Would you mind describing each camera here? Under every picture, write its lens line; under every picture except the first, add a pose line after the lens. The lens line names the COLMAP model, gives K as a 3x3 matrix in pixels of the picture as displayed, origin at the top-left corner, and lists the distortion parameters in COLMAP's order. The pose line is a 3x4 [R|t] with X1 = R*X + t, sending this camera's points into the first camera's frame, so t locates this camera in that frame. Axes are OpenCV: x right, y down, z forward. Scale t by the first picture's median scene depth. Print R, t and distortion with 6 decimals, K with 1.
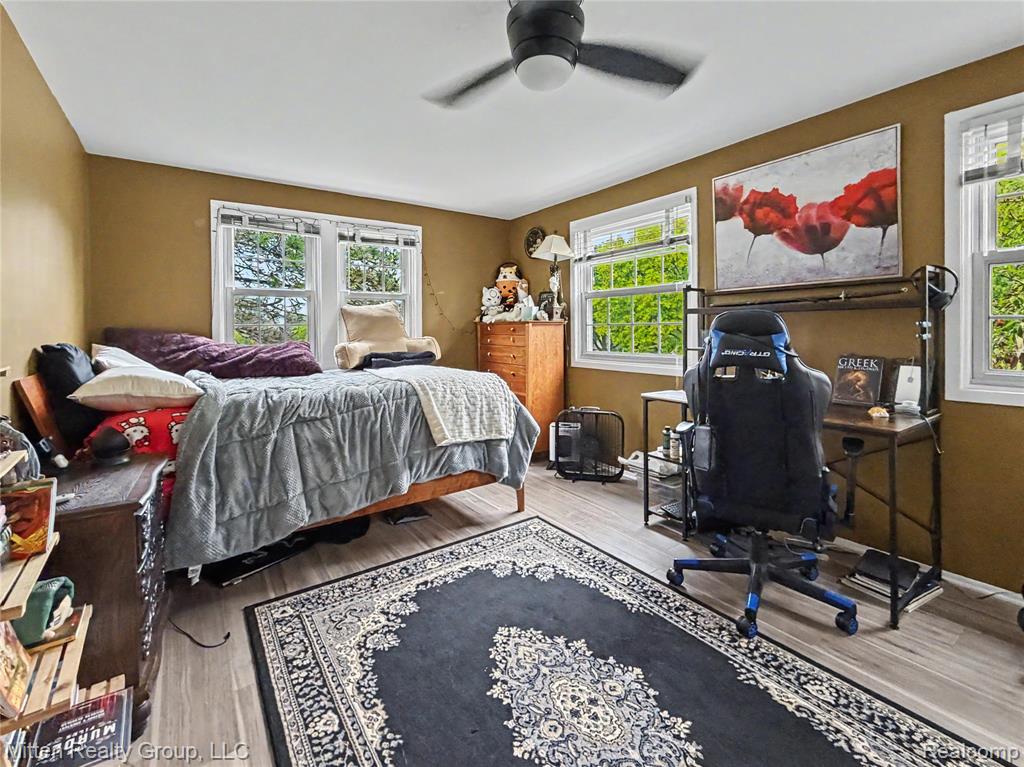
lens RADIAL K [[453.2, 0, 513.3], [0, 453.2, 329.2], [0, 0, 1]] dist [-0.001736, 0.000247]
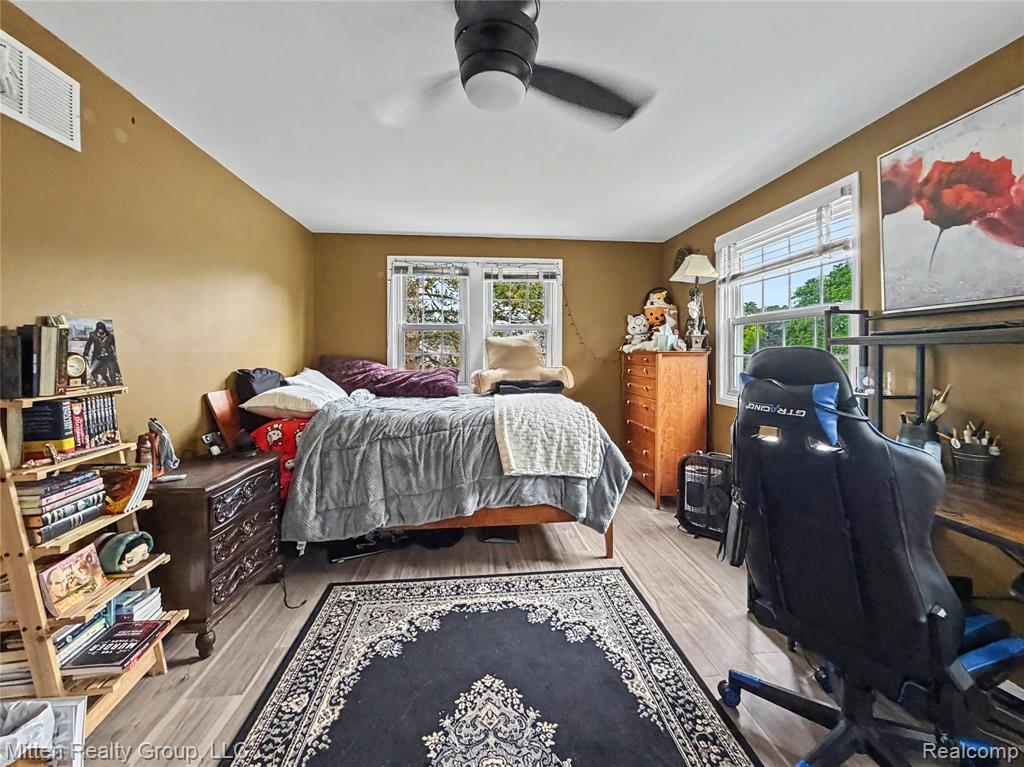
lens RADIAL K [[430.3, 0, 516.3], [0, 430.3, 350.5], [0, 0, 1]] dist [-0.000476, 0.000028]
pose [[0.874185, 0.004679, -0.485571, 0.329272], [-0.008135, 0.999954, -0.005011, -0.021078], [0.485525, 0.008331, 0.874183, 0.156608]]
